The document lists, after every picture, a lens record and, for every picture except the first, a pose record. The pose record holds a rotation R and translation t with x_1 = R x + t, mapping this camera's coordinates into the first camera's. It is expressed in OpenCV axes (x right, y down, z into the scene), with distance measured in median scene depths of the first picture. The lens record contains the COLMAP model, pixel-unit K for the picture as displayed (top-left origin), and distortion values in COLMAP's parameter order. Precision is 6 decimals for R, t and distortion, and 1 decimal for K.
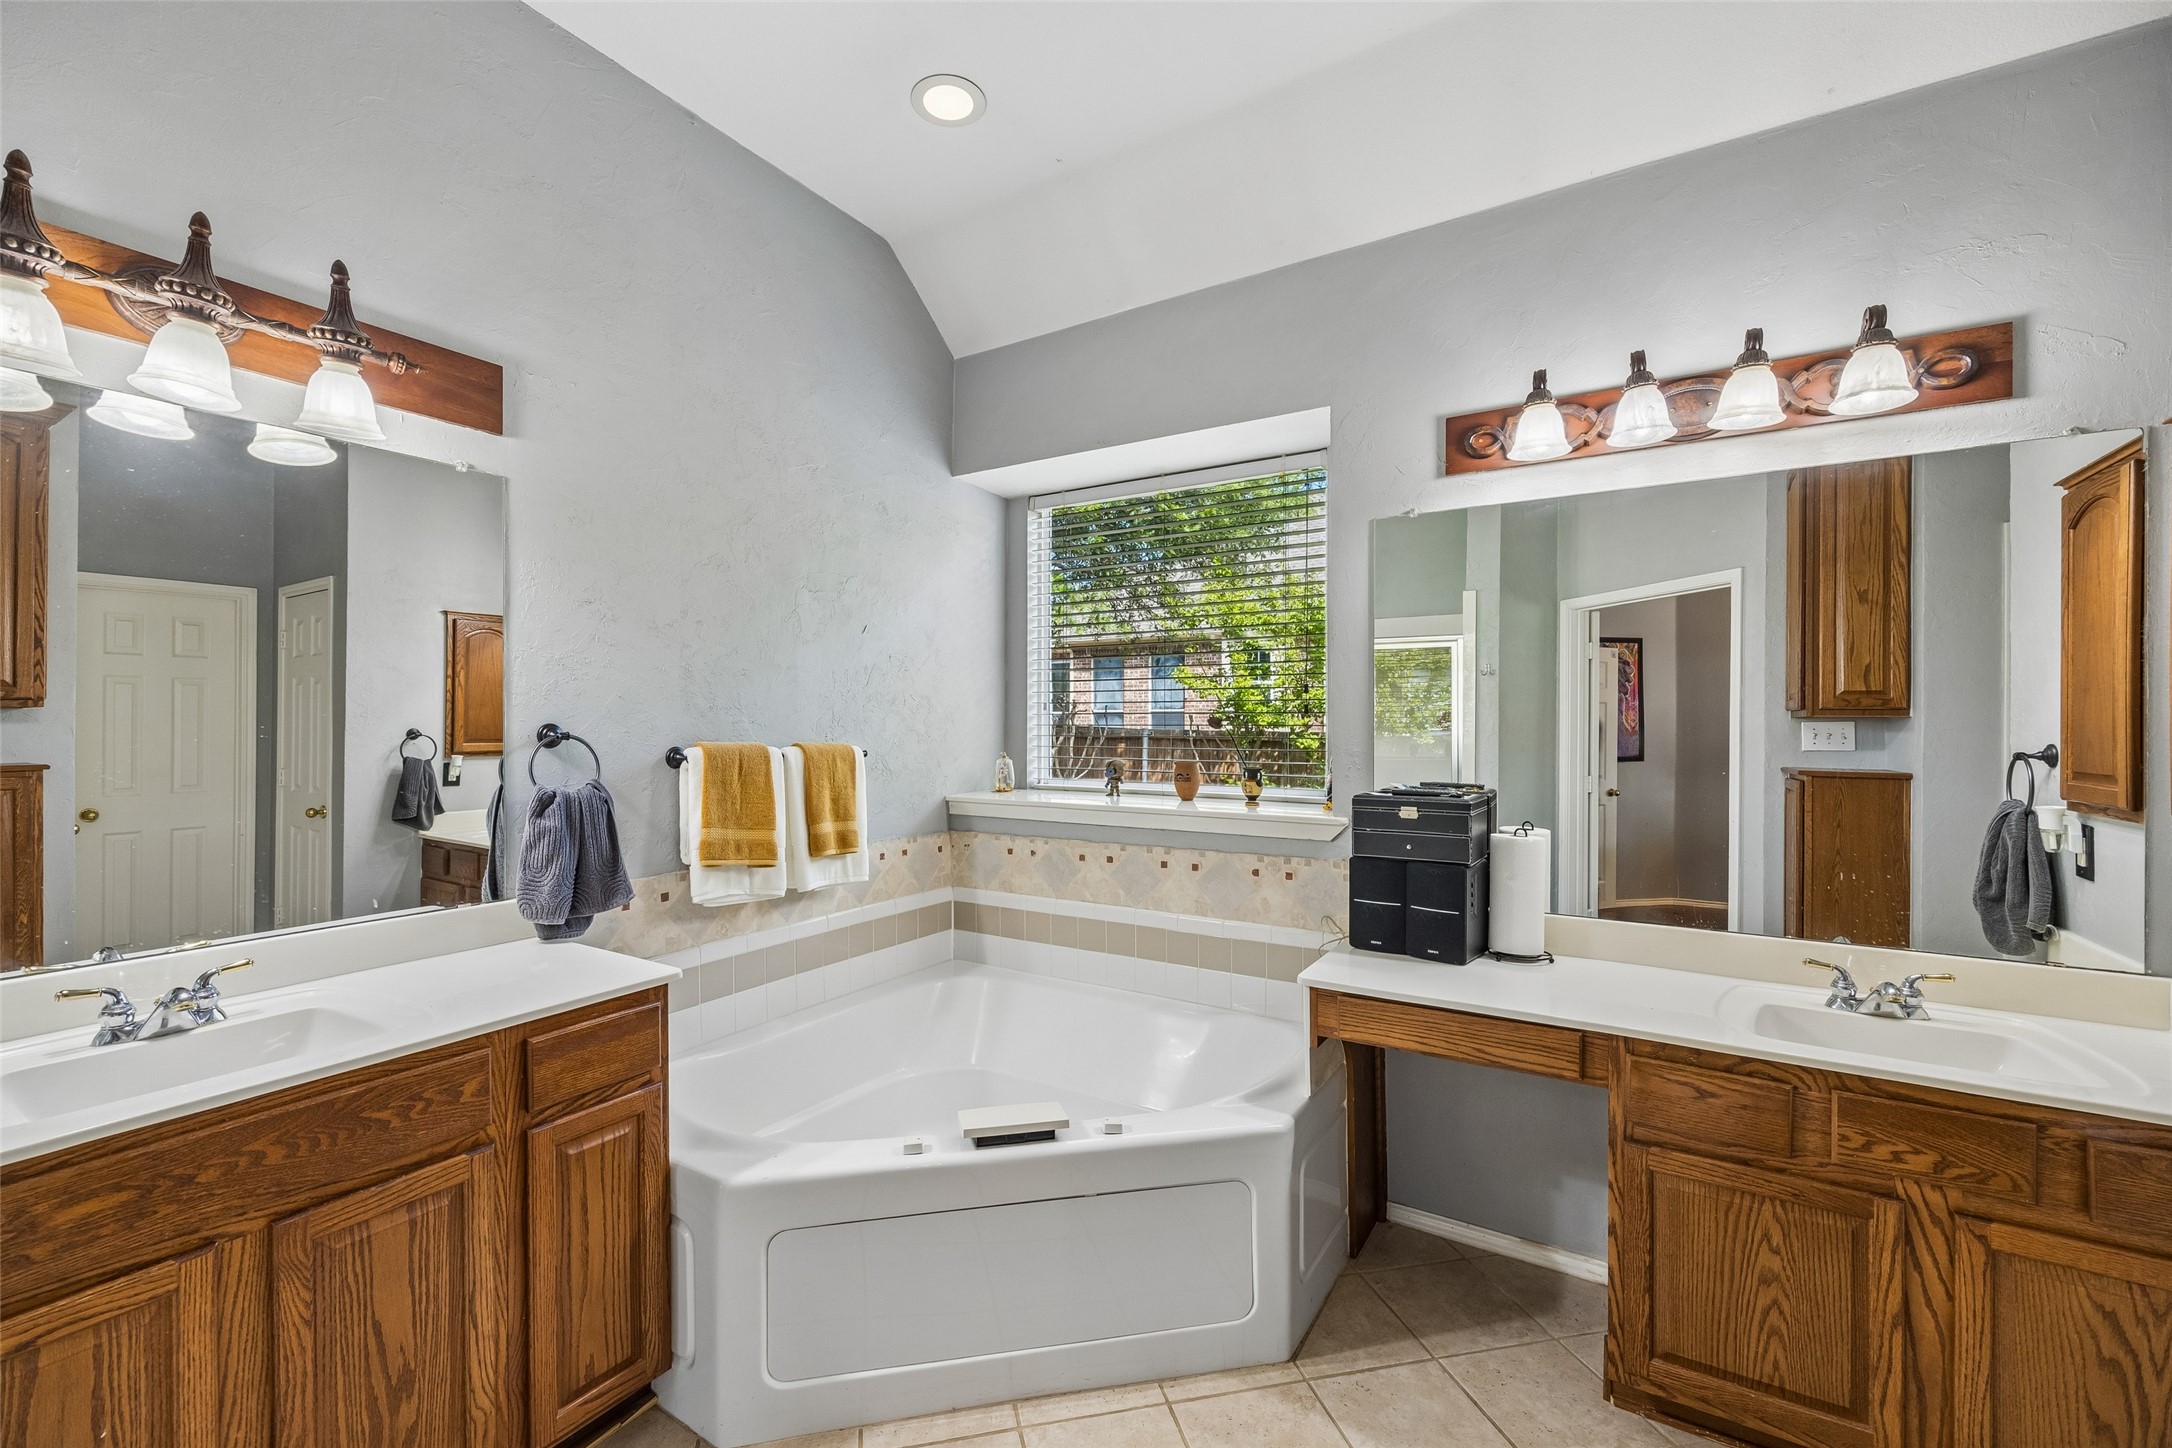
lens RADIAL K [[886.0, 0, 1090.9], [0, 886.0, 728.6], [0, 0, 1]] dist [-0.002958, 0.000143]
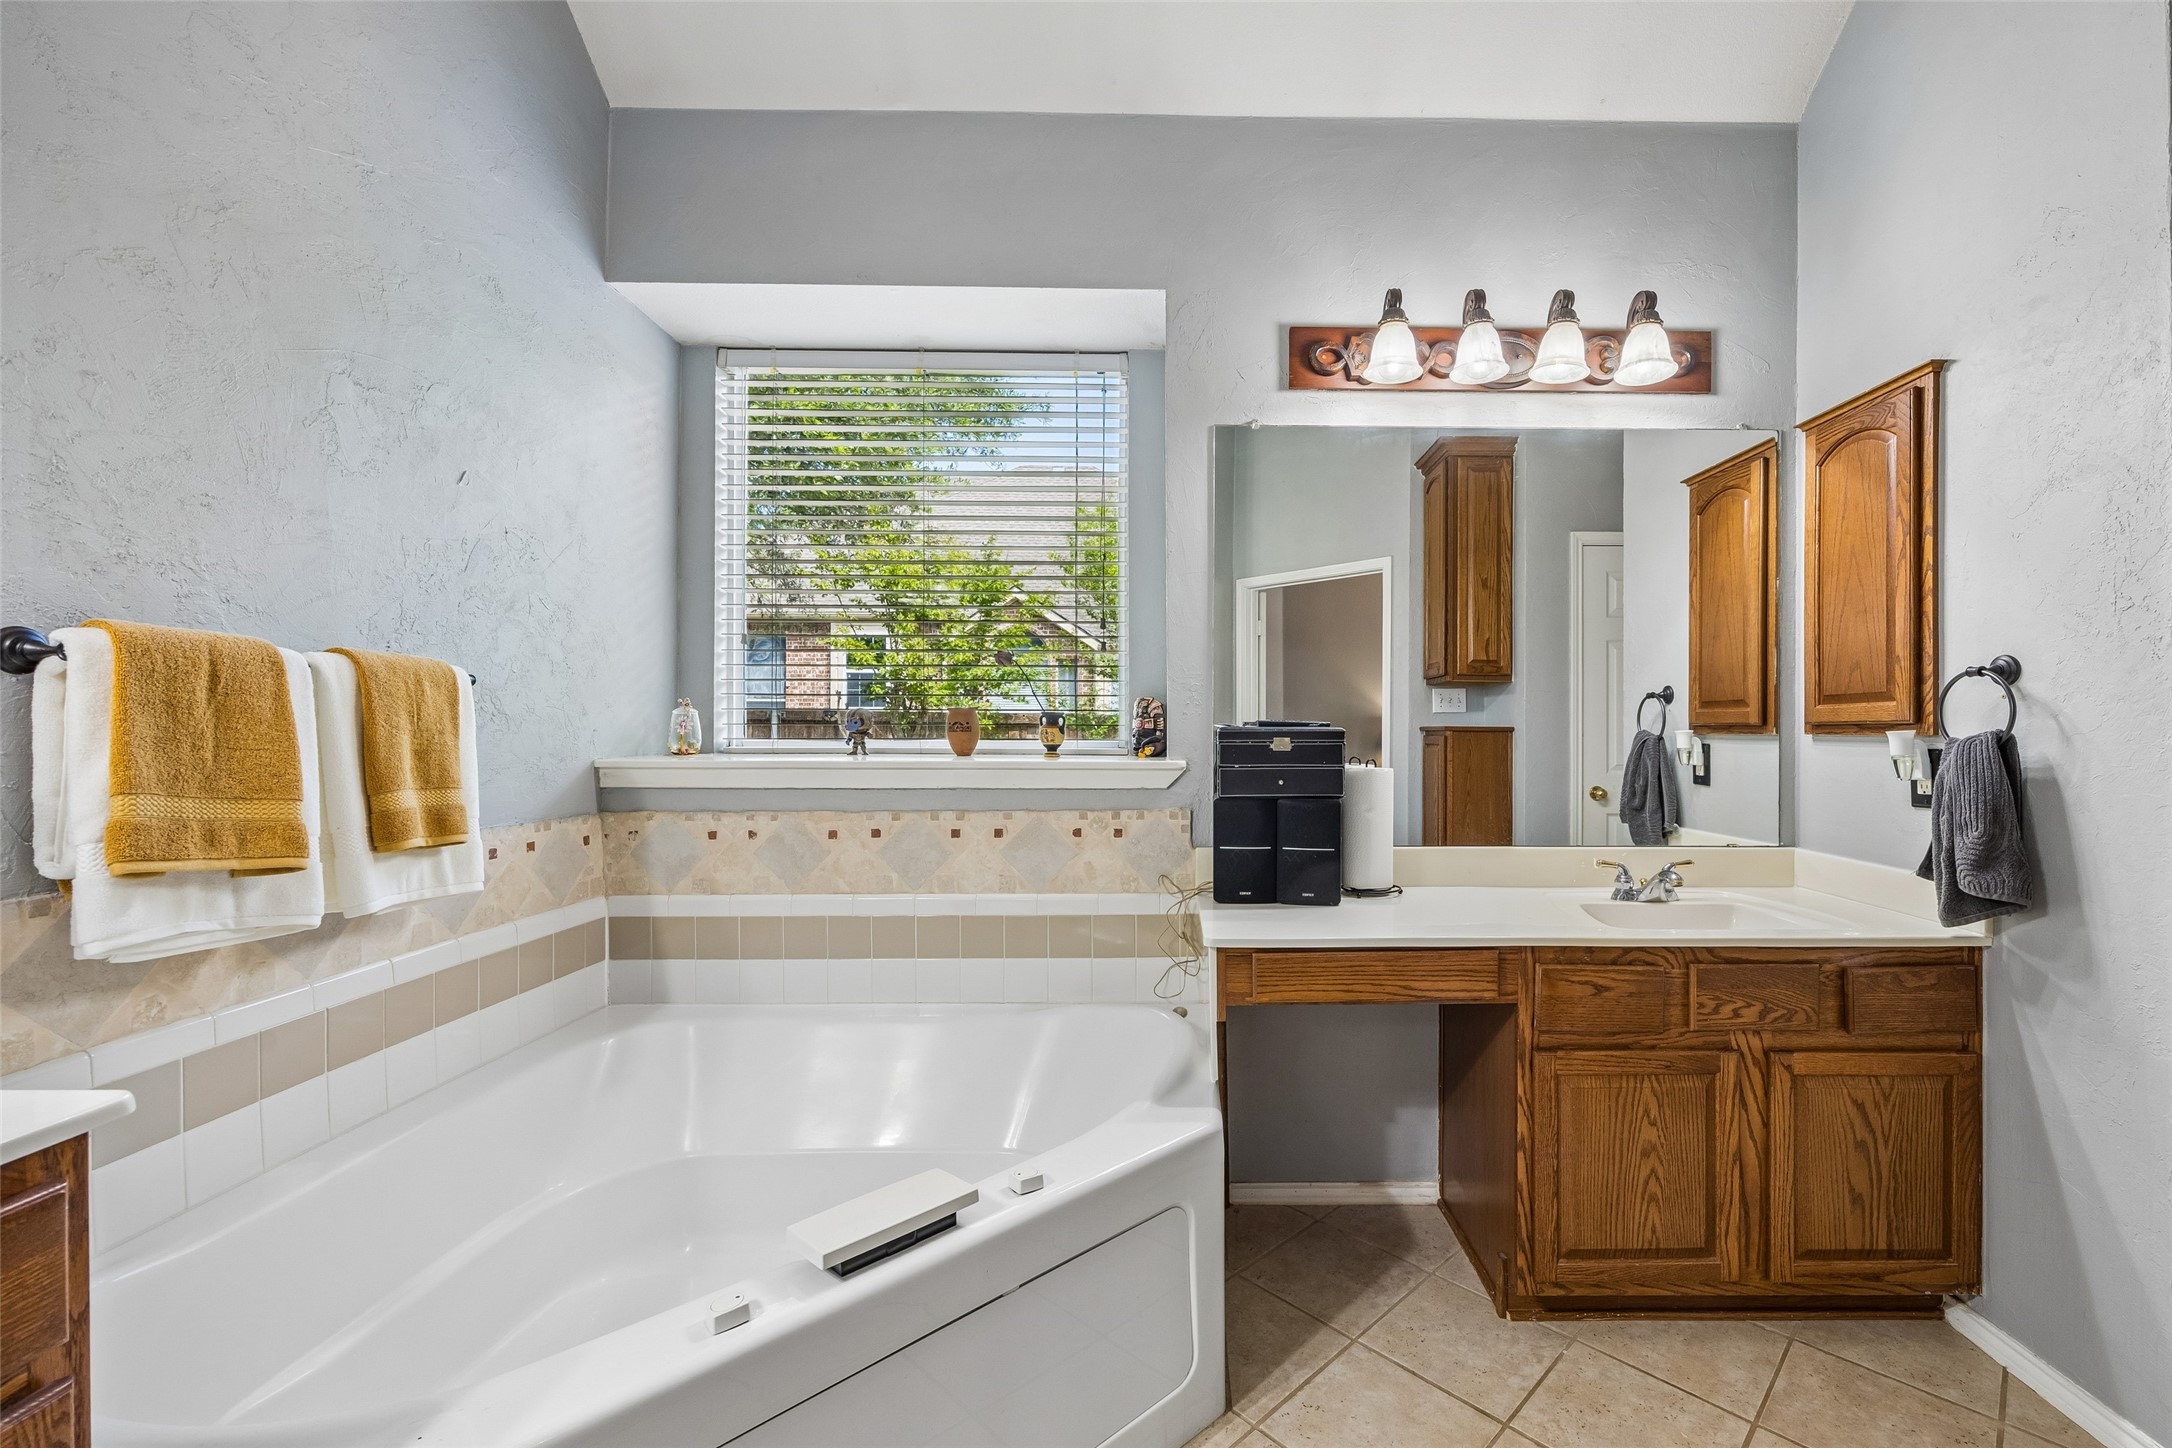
lens RADIAL K [[886.0, 0, 1198.8], [0, 886.0, 723.0], [0, 0, 1]] dist [-0.002958, 0.000143]
pose [[0.841910, -0.002099, 0.539614, -0.201685], [0.005831, 0.999969, -0.005207, 0.078095], [-0.539587, 0.007530, 0.841896, 0.285973]]
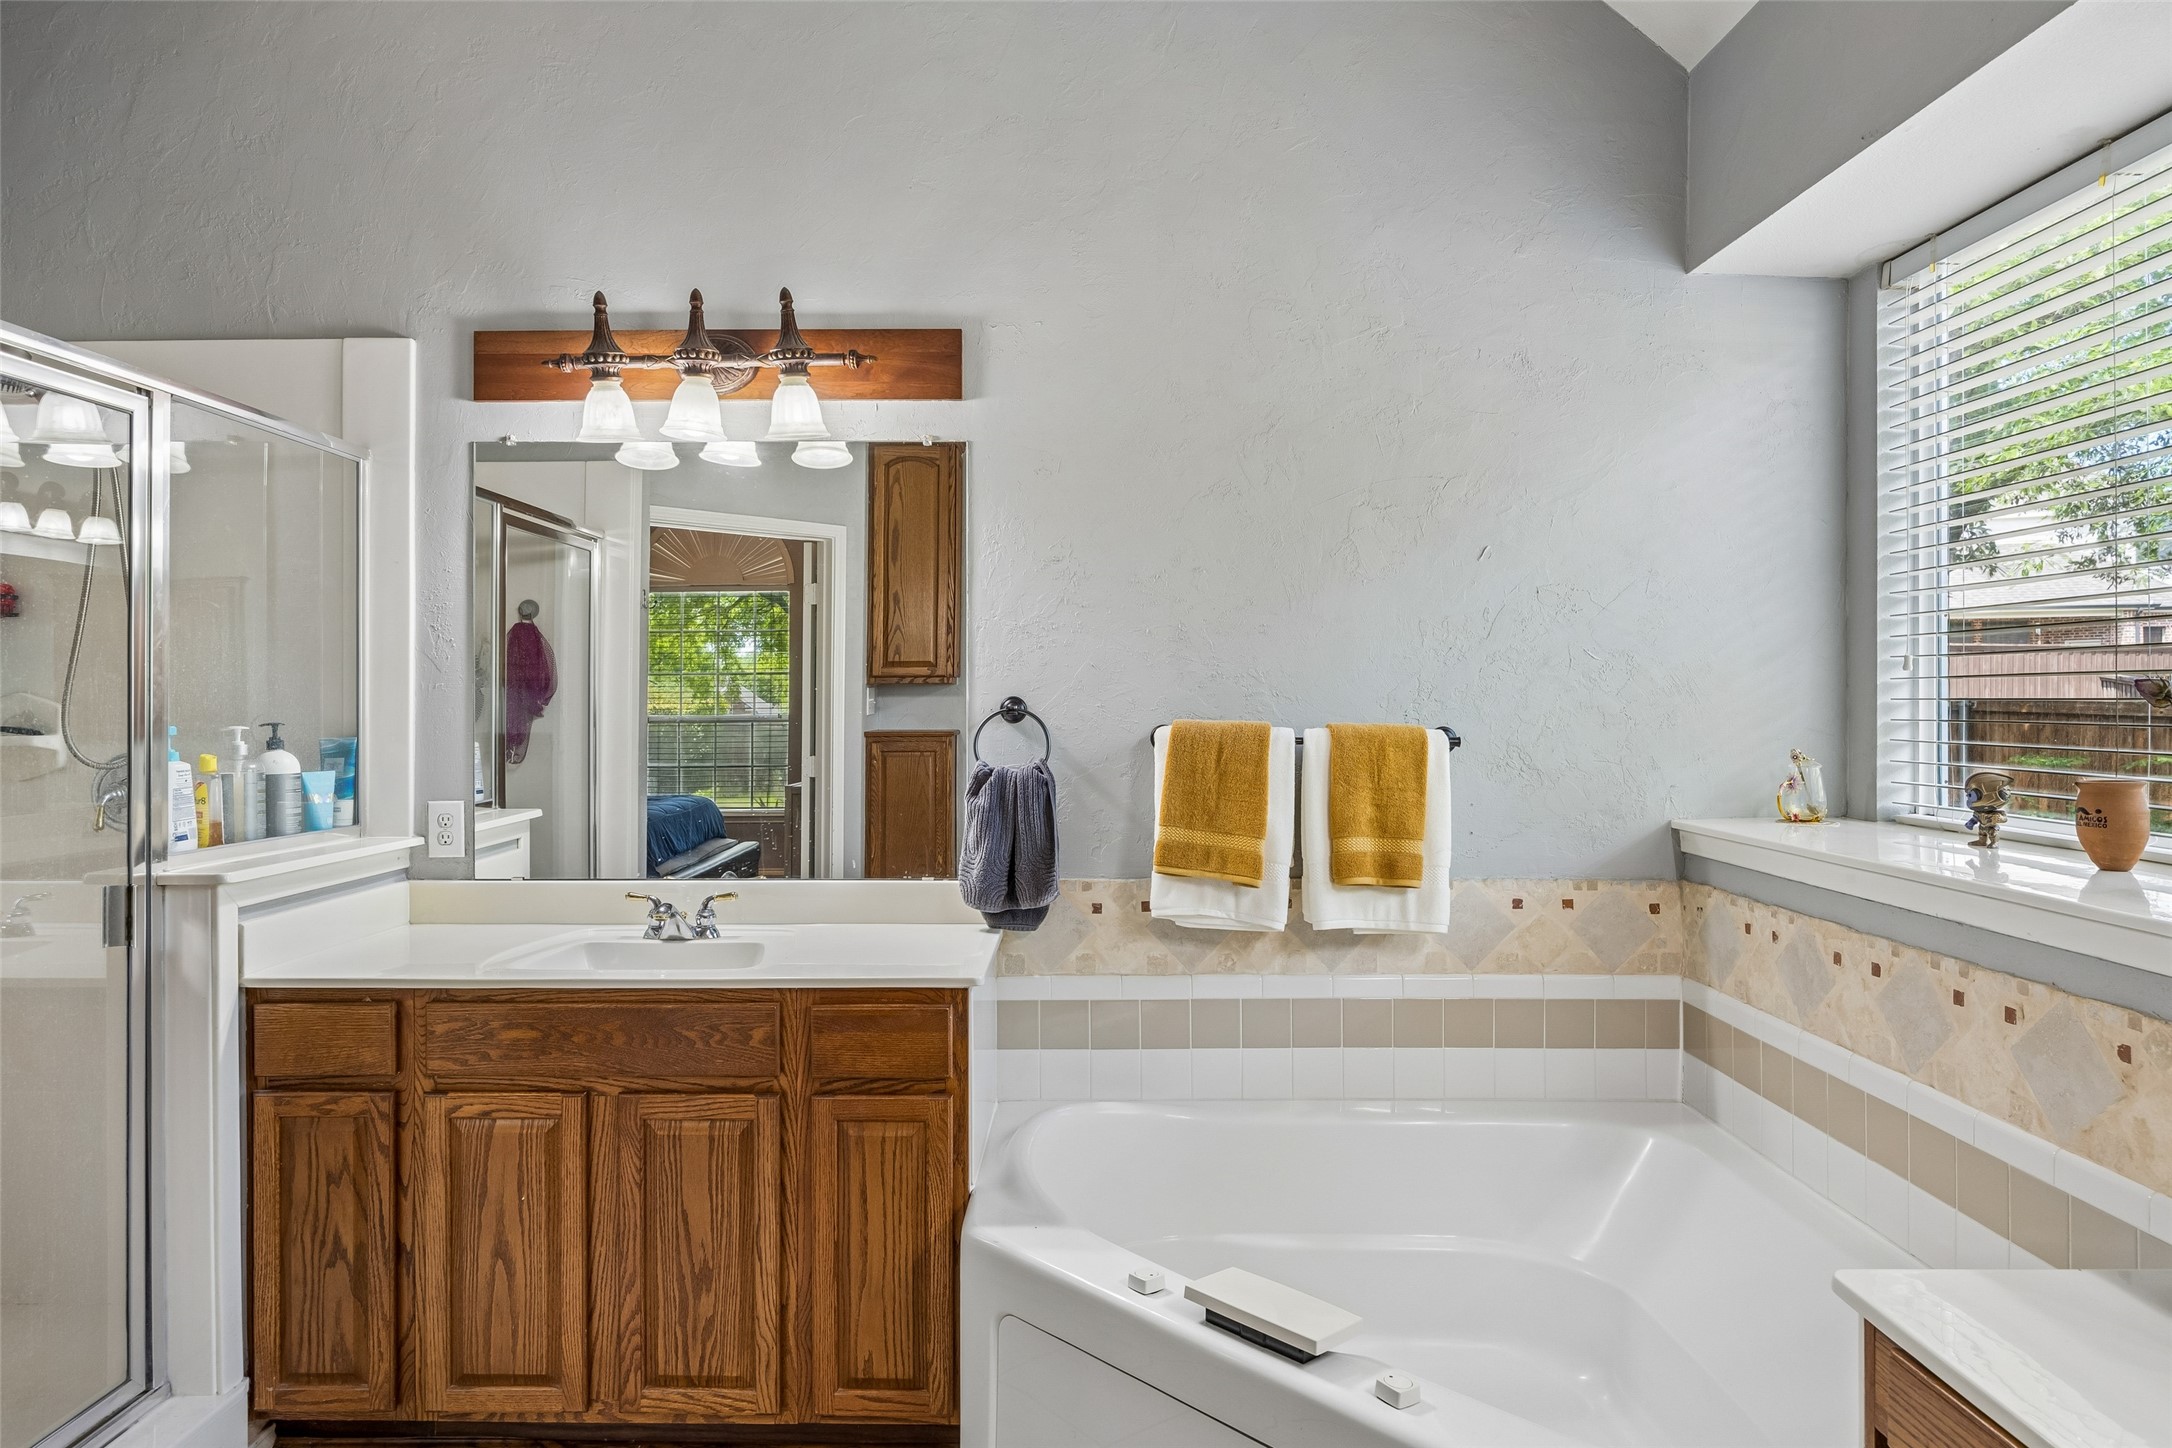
lens RADIAL K [[1316.2, 0, 1132.4], [0, 1316.2, 698.3], [0, 0, 1]] dist [-0.015034, 0.002067]
pose [[0.524267, -0.001922, -0.851552, 0.560062], [-0.005054, 0.999973, -0.005368, 0.002635], [0.851539, 0.007118, 0.524243, 0.343303]]
